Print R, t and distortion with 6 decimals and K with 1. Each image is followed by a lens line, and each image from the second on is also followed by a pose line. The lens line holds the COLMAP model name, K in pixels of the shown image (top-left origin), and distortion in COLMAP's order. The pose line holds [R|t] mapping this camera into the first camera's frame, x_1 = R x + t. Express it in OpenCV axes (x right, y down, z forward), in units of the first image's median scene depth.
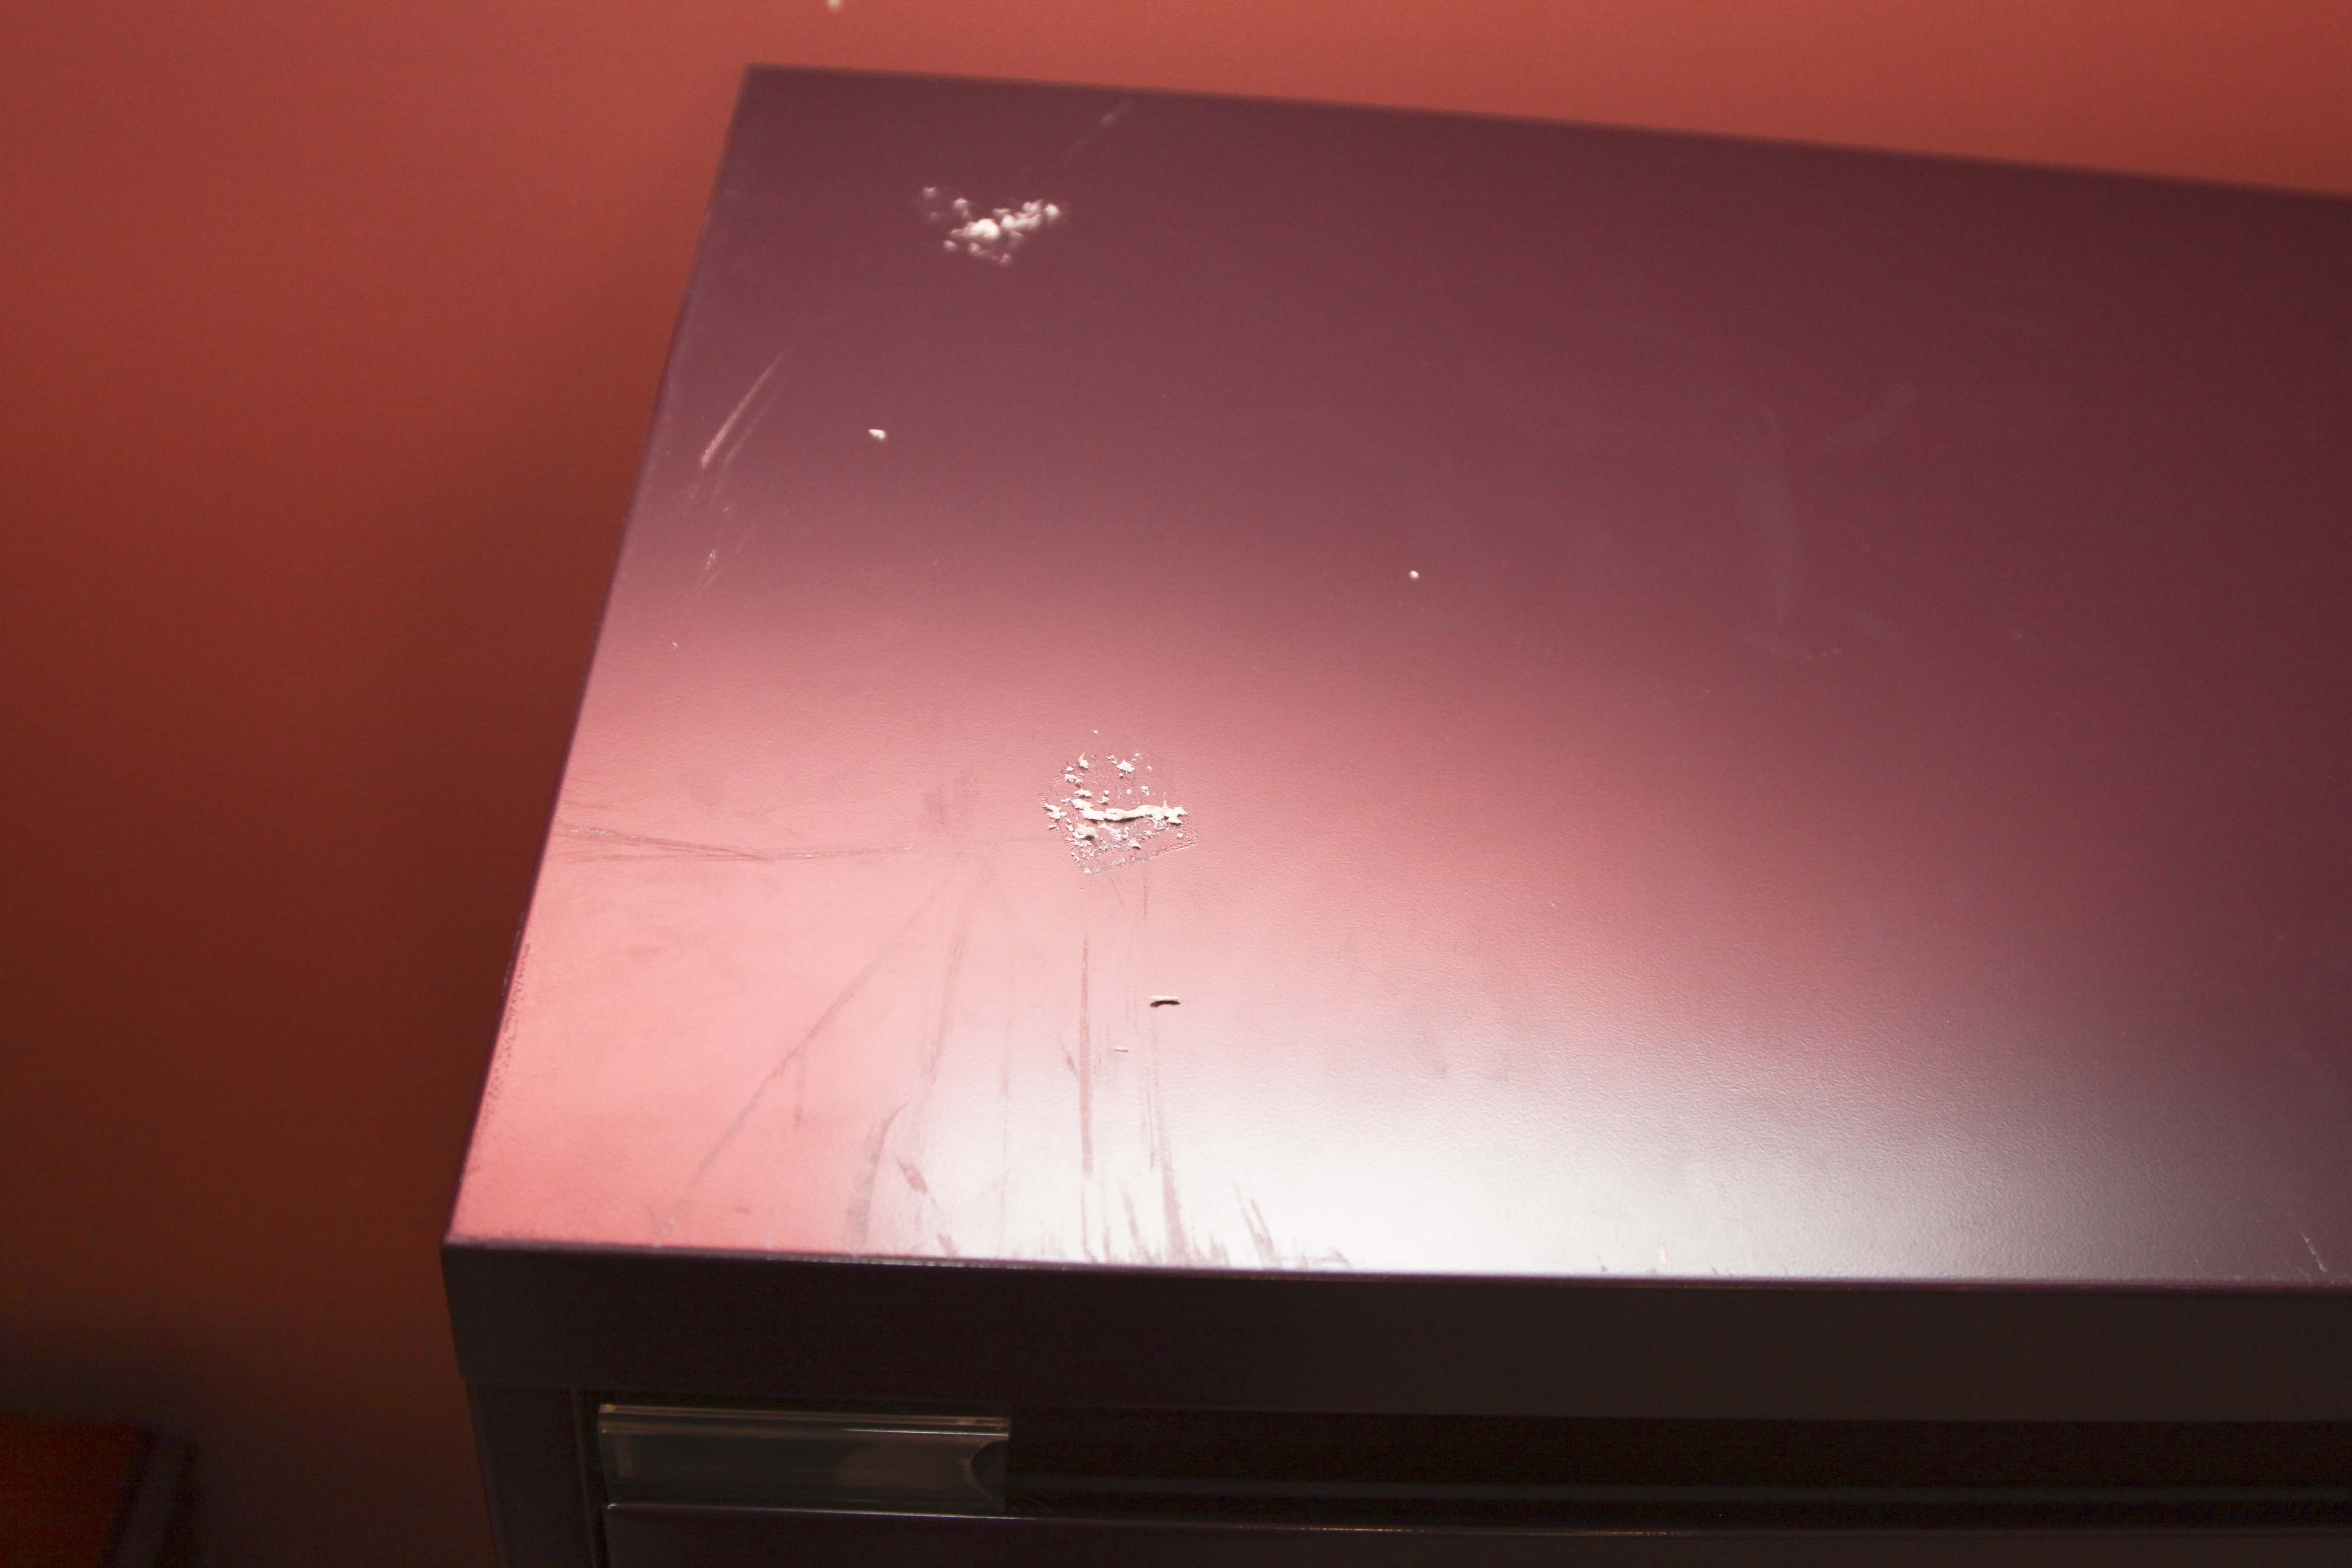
lens RADIAL K [[2522.3, 0, 1176.0], [0, 2522.3, 784.0], [0, 0, 1]] dist [-0.164209, -0.003819]
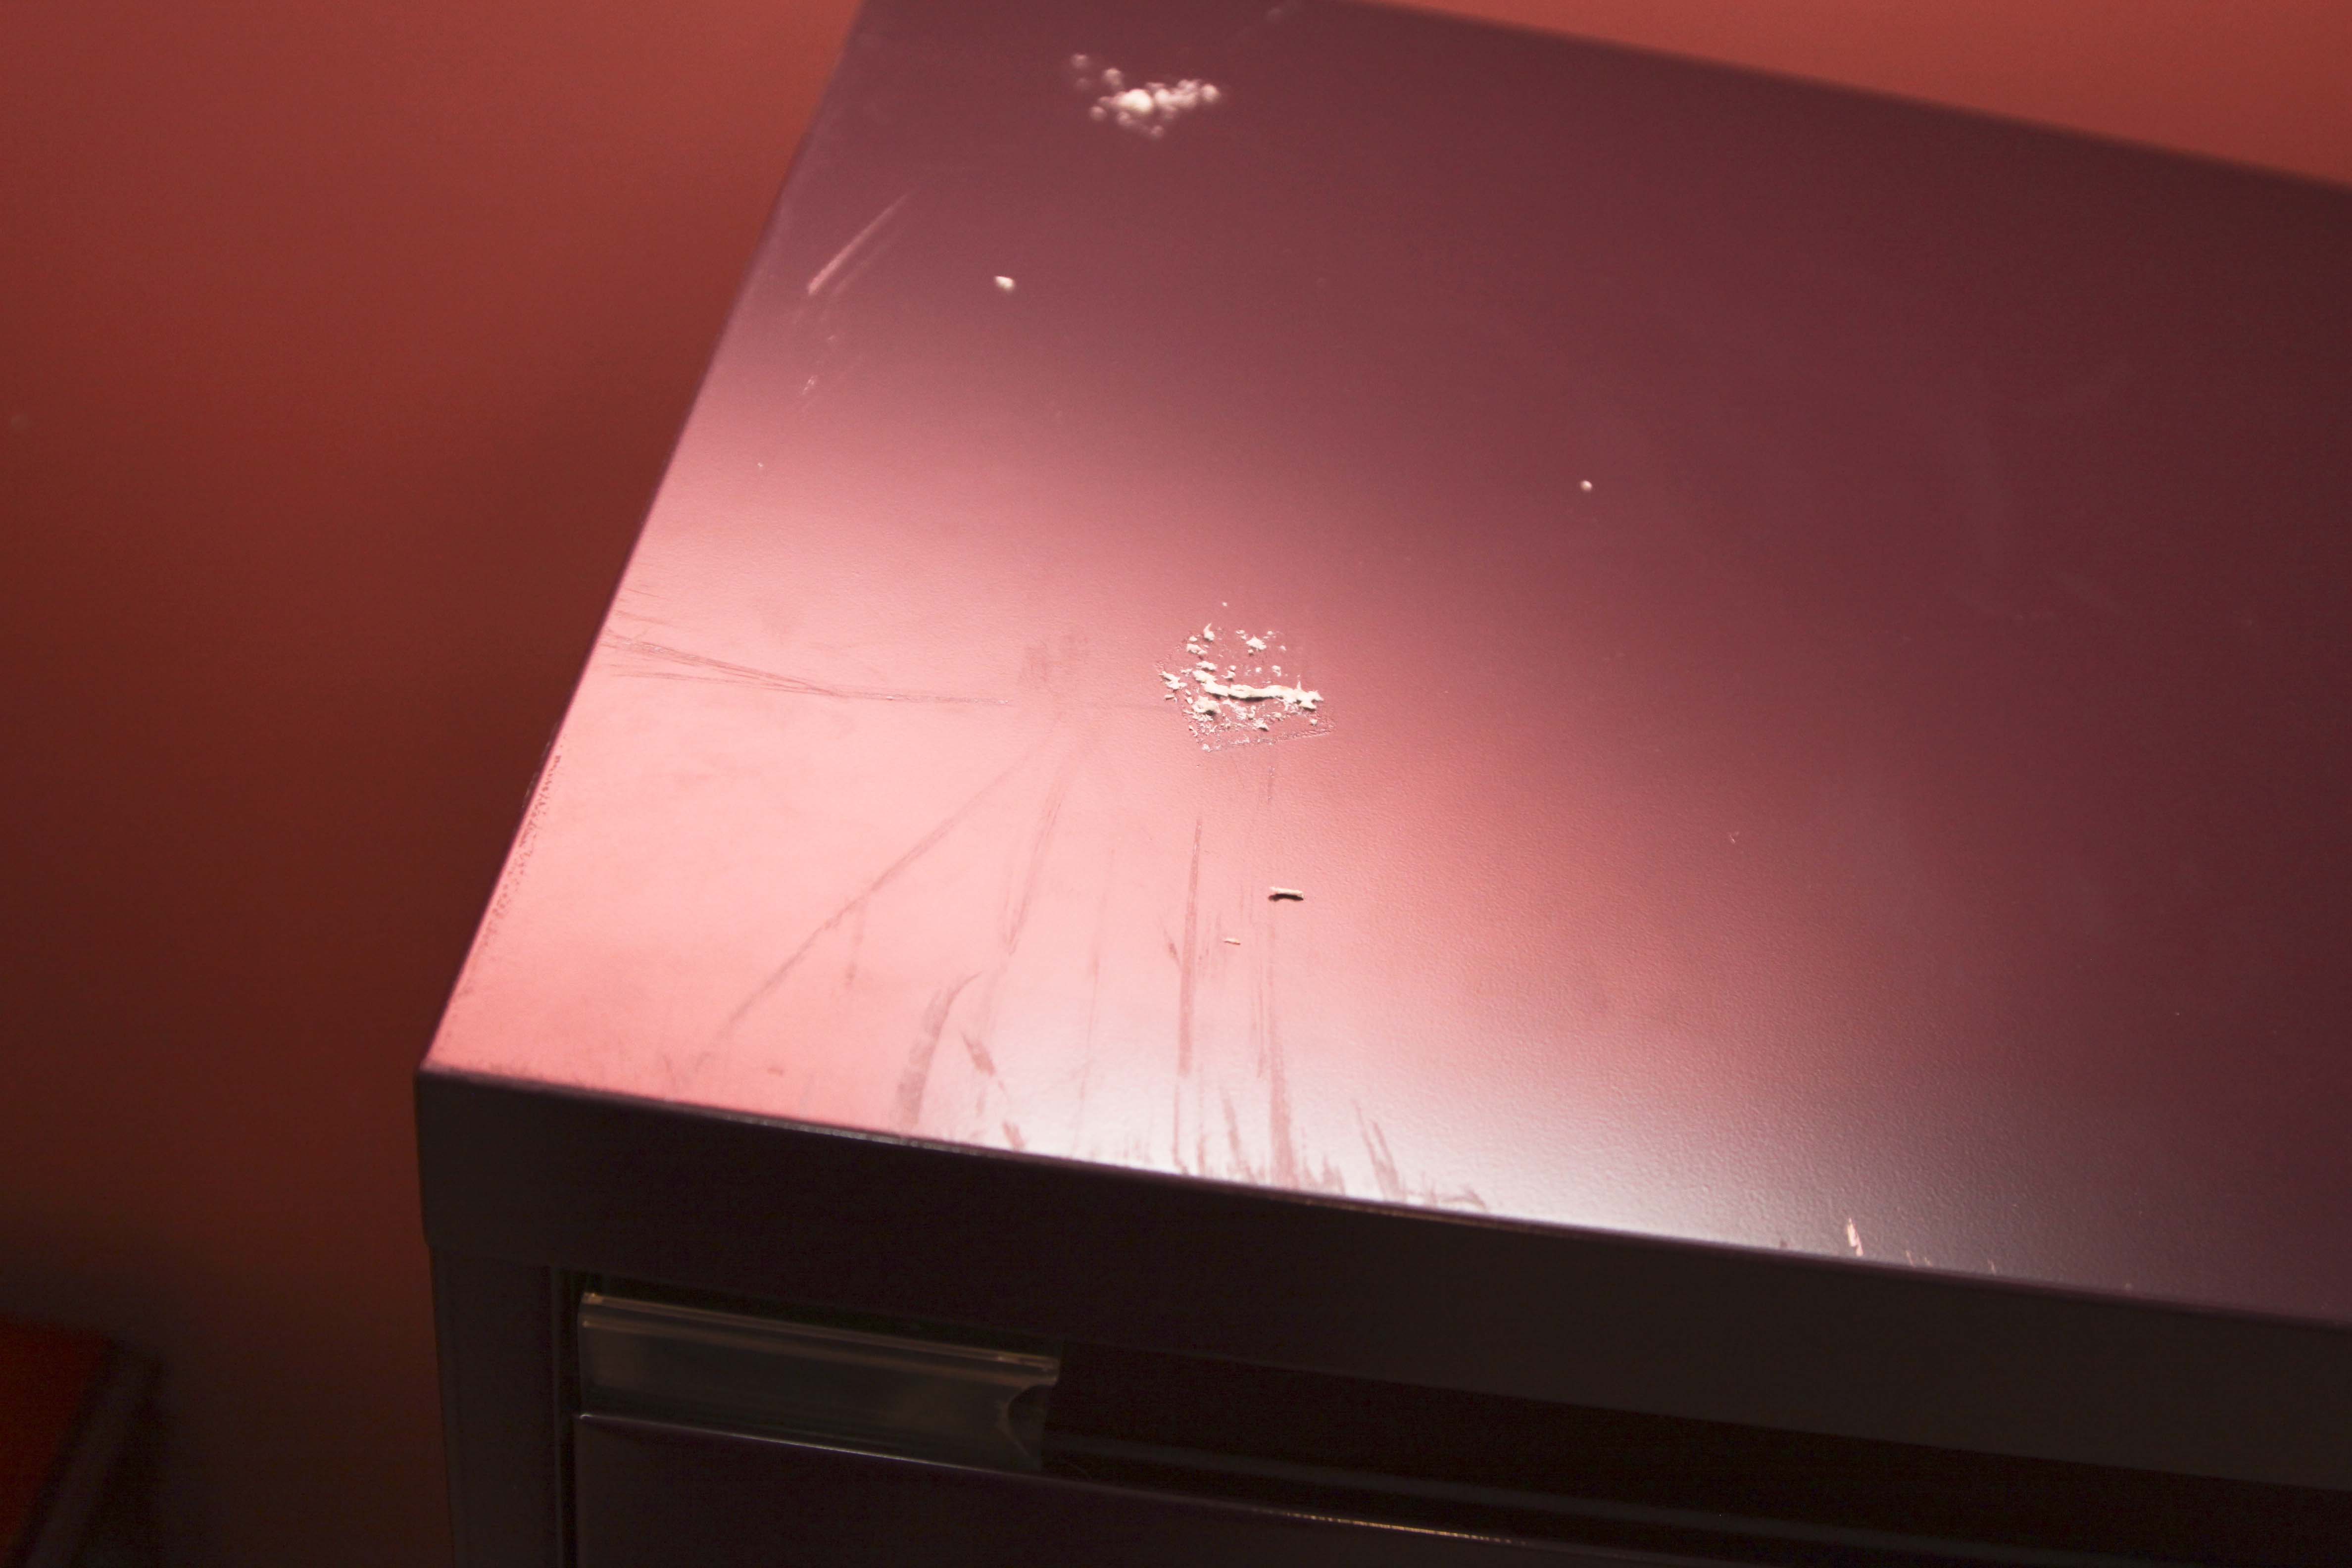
lens RADIAL K [[2522.3, 0, 1176.0], [0, 2522.3, 784.0], [0, 0, 1]] dist [-0.164209, -0.003819]
pose [[0.994975, 0.097516, -0.022688, -0.026774], [-0.097933, 0.995029, -0.018065, 0.069879], [0.020813, 0.020196, 0.999579, 0.142029]]
